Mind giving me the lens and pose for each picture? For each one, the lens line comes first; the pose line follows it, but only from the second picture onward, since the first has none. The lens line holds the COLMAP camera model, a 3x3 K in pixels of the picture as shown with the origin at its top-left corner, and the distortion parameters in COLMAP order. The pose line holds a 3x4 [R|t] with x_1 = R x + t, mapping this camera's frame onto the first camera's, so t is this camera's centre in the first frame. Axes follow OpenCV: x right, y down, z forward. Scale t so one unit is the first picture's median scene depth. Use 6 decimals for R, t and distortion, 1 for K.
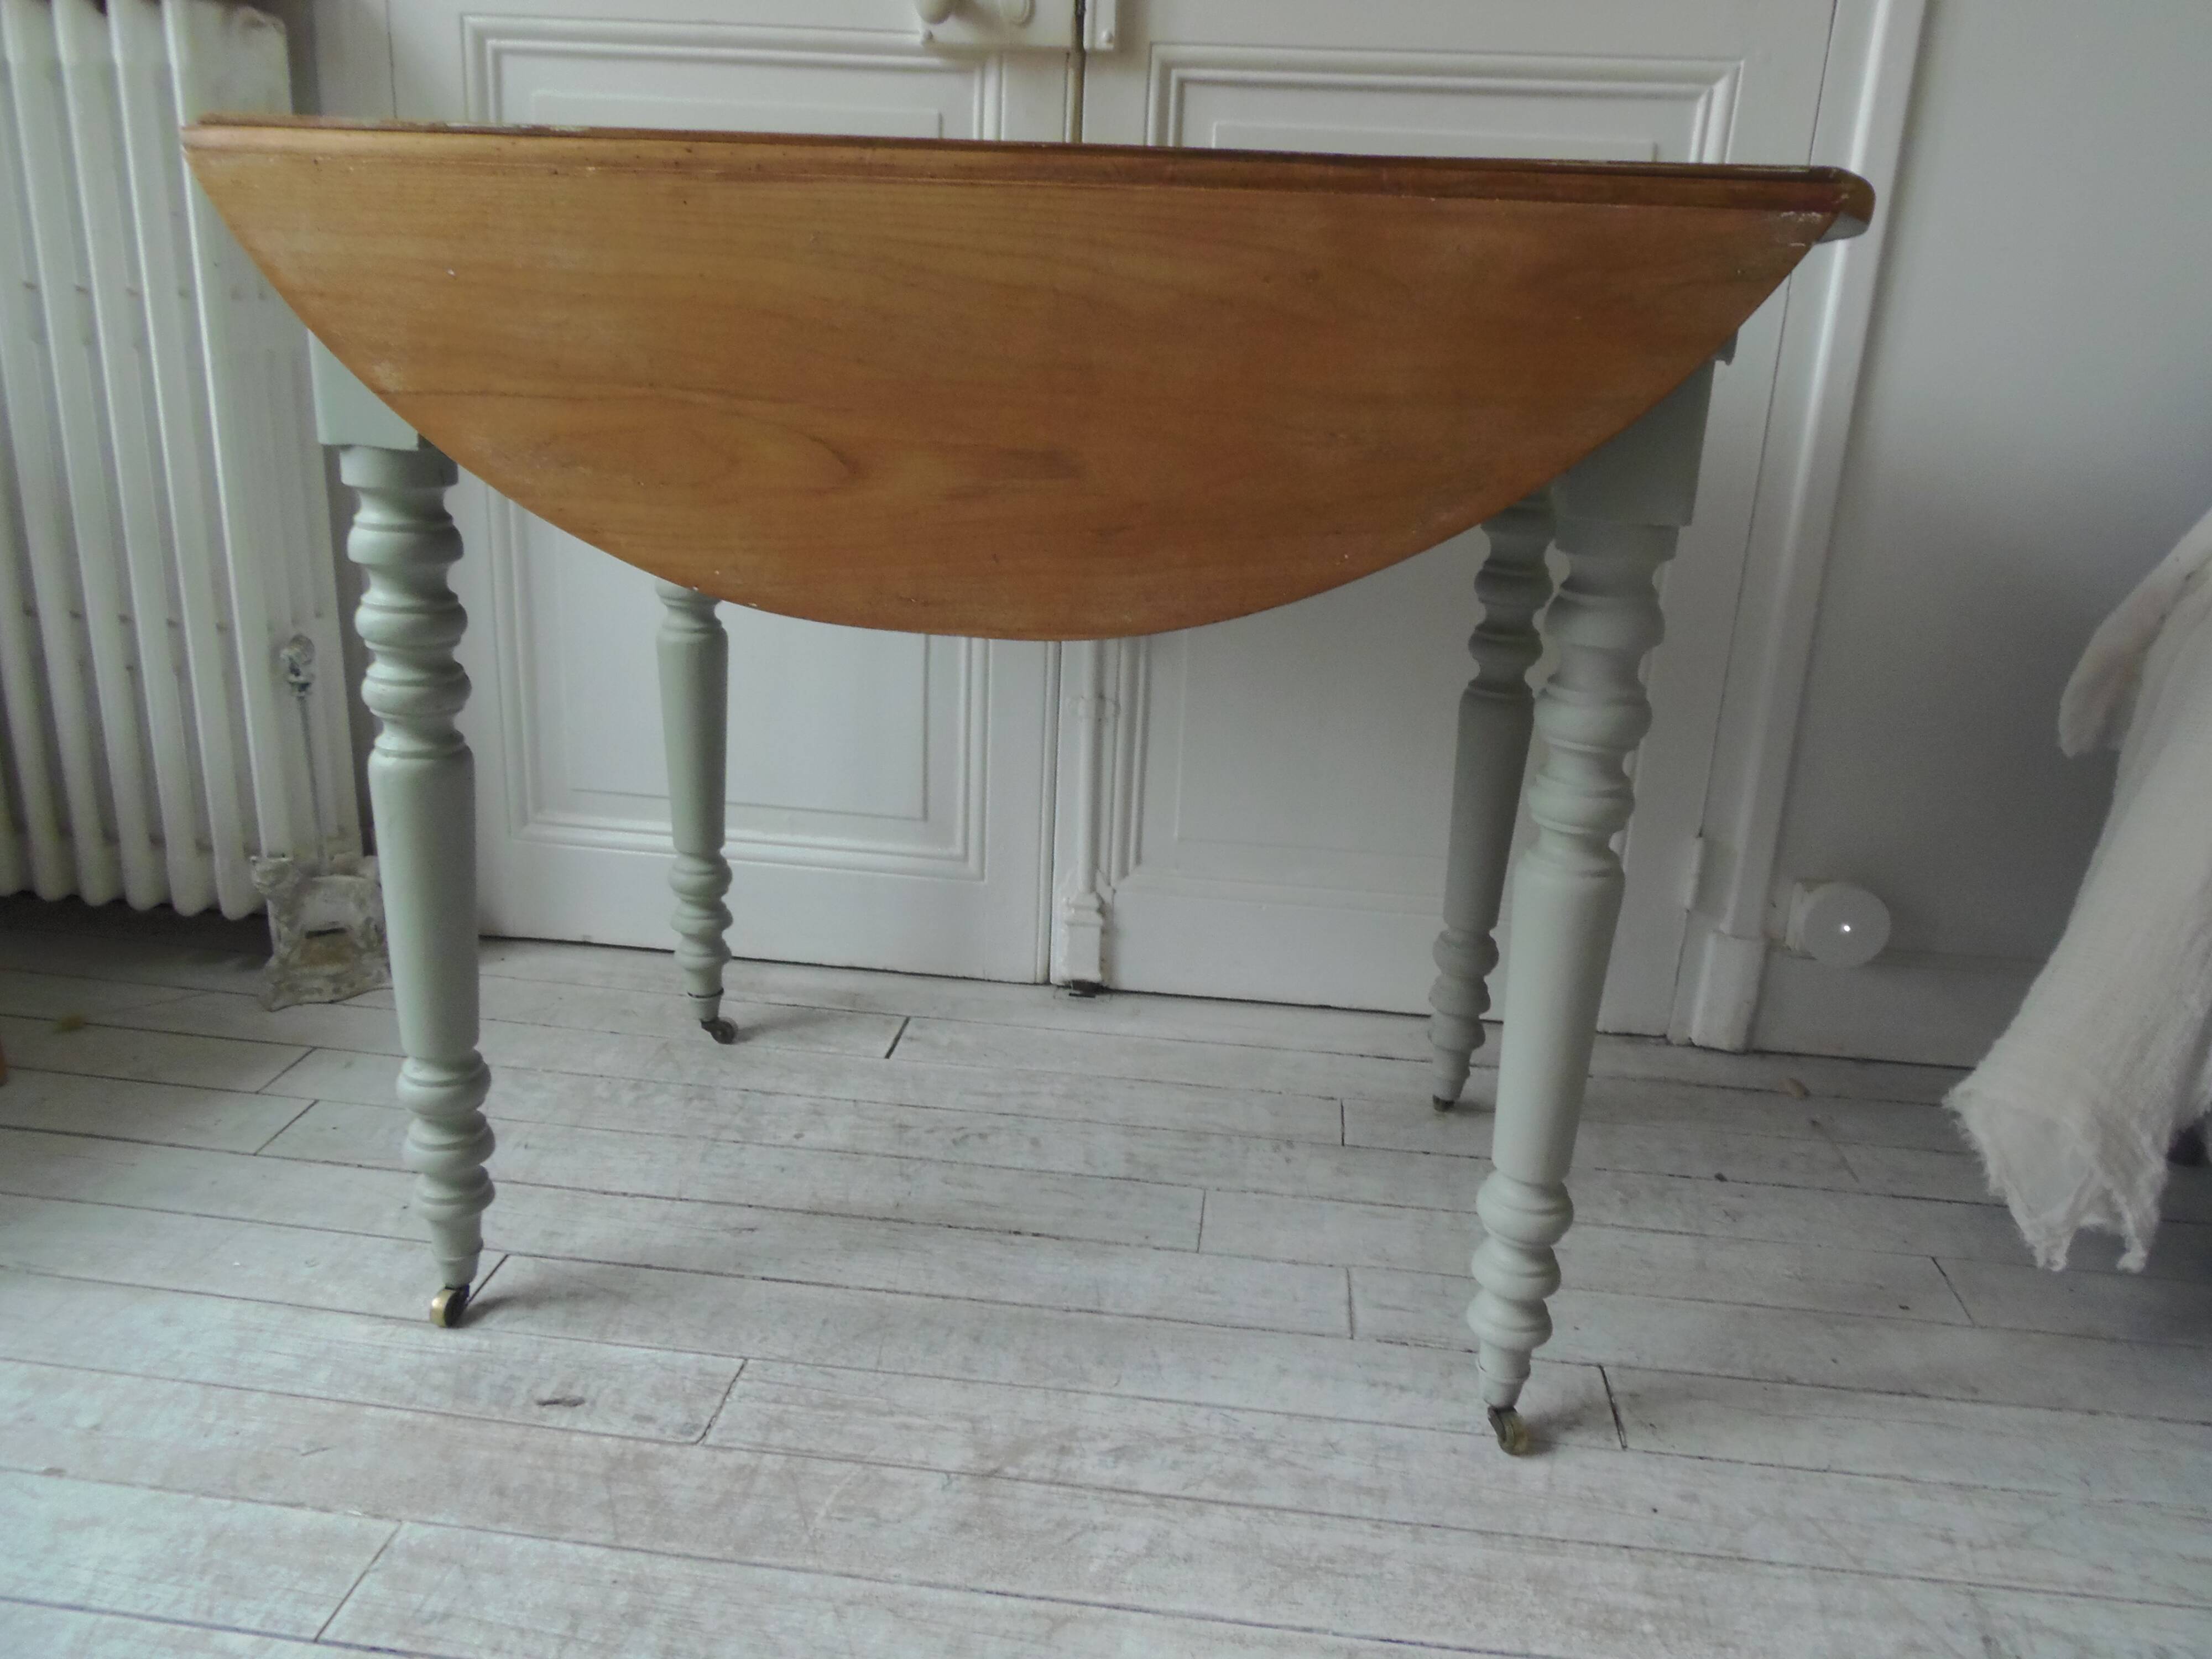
lens RADIAL K [[1604.8, 0, 1133.7], [0, 1604.8, 795.5], [0, 0, 1]] dist [-0.018229, -0.003381]
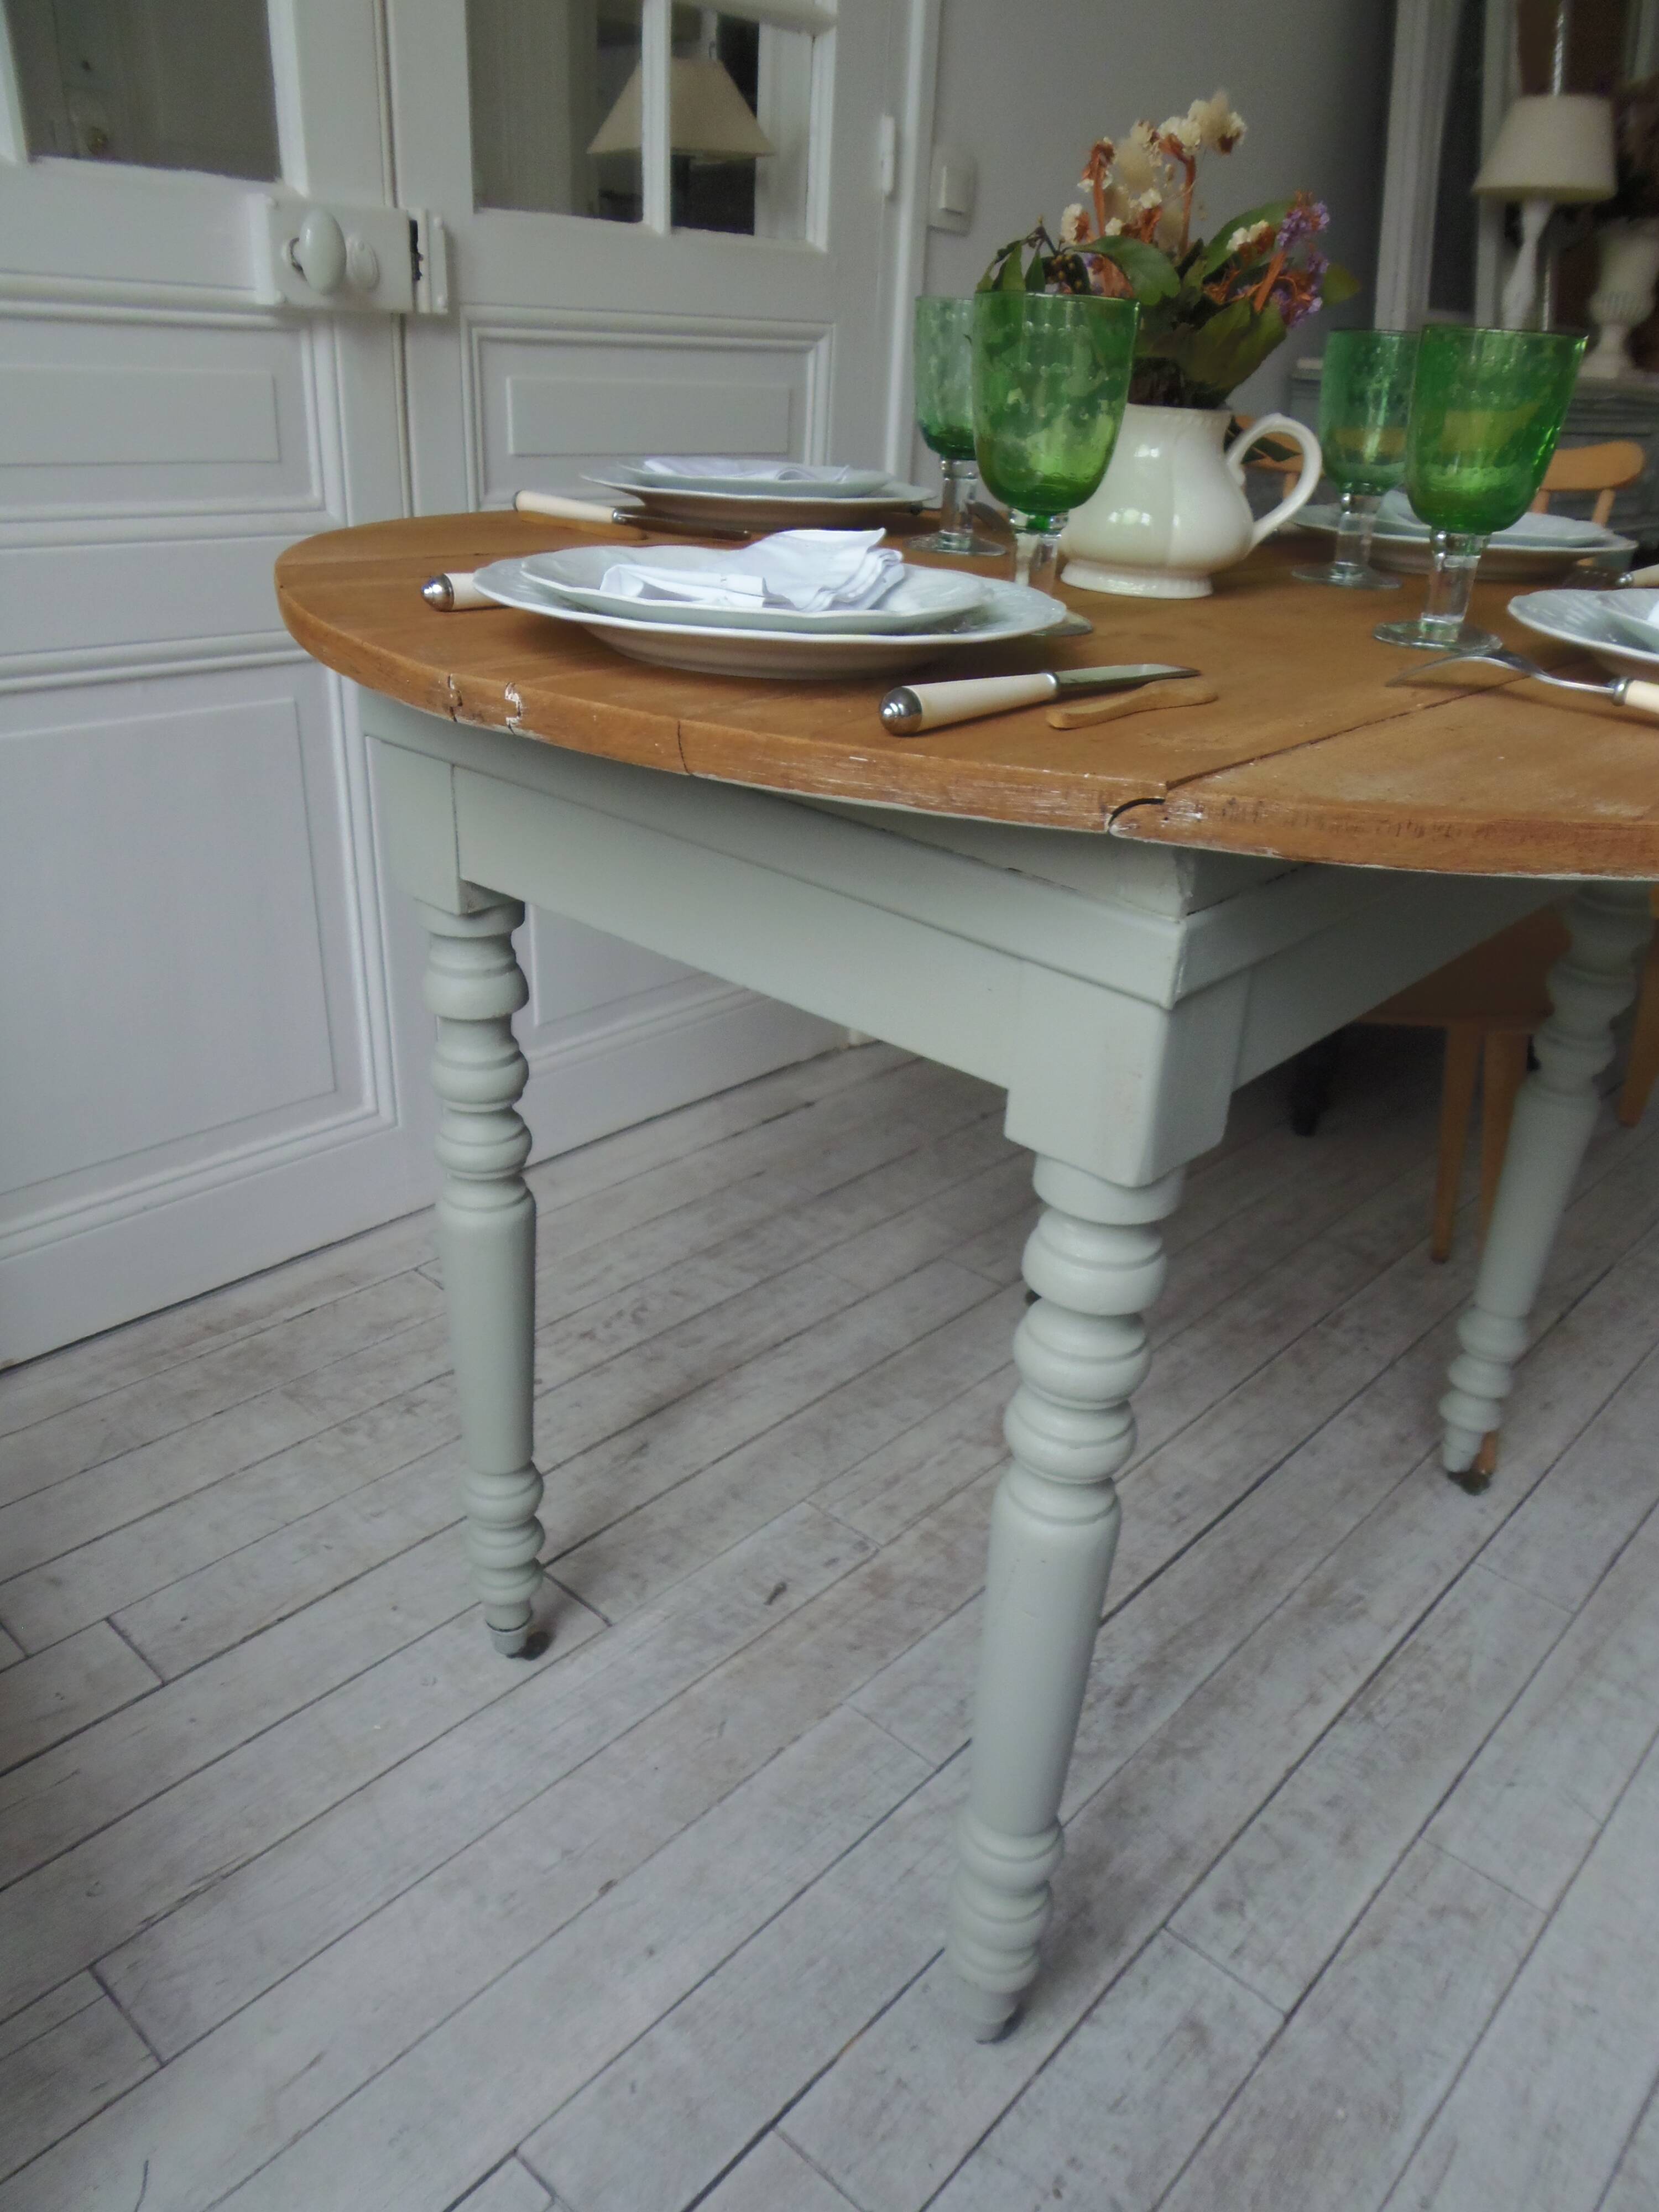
lens RADIAL K [[1614.0, 0, 873.7], [0, 1614.0, 1128.7], [0, 0, 1]] dist [-0.025842, 0.004726]
pose [[0.581264, -0.372227, 0.723587, -1.022233], [0.218438, 0.927978, 0.301896, -0.294336], [-0.783847, -0.017422, 0.620709, 0.167636]]
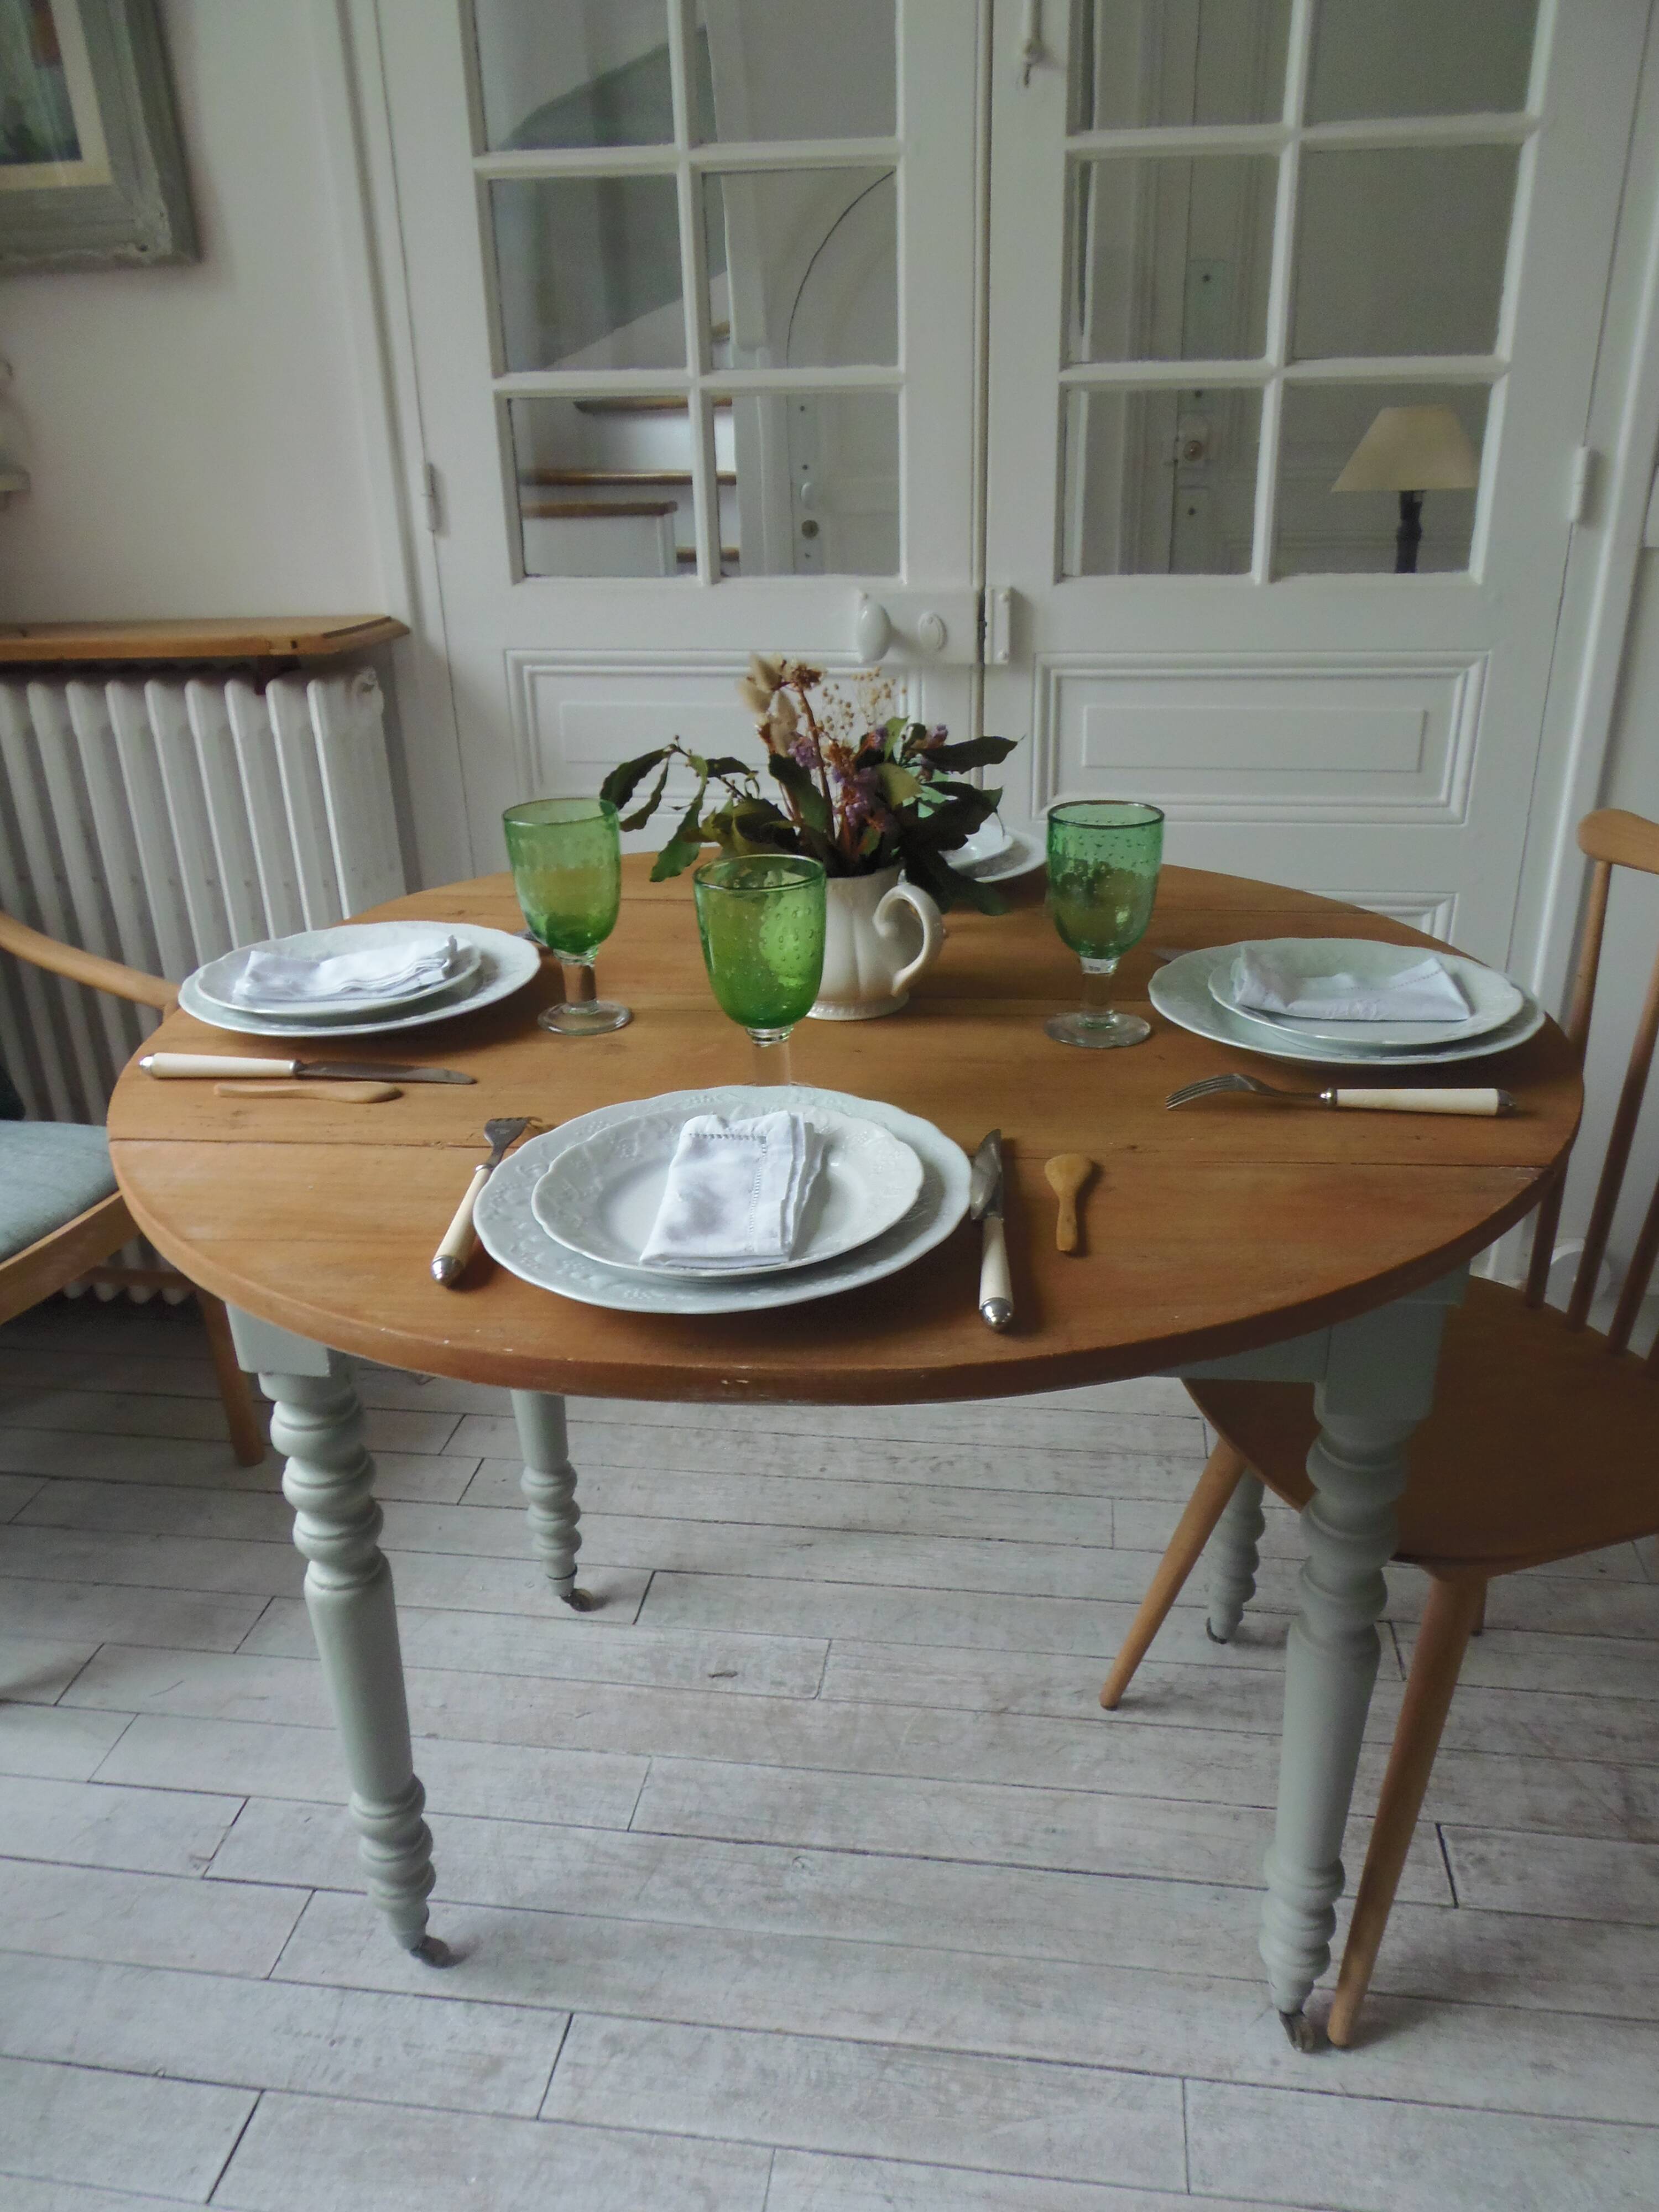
lens RADIAL K [[1604.8, 0, 877.3], [0, 1604.8, 1153.8], [0, 0, 1]] dist [-0.018229, -0.003381]
pose [[0.997723, -0.049494, -0.045812, -0.102303], [0.054909, 0.990552, 0.125662, -0.304667], [0.039159, -0.127891, 0.991015, -0.472367]]
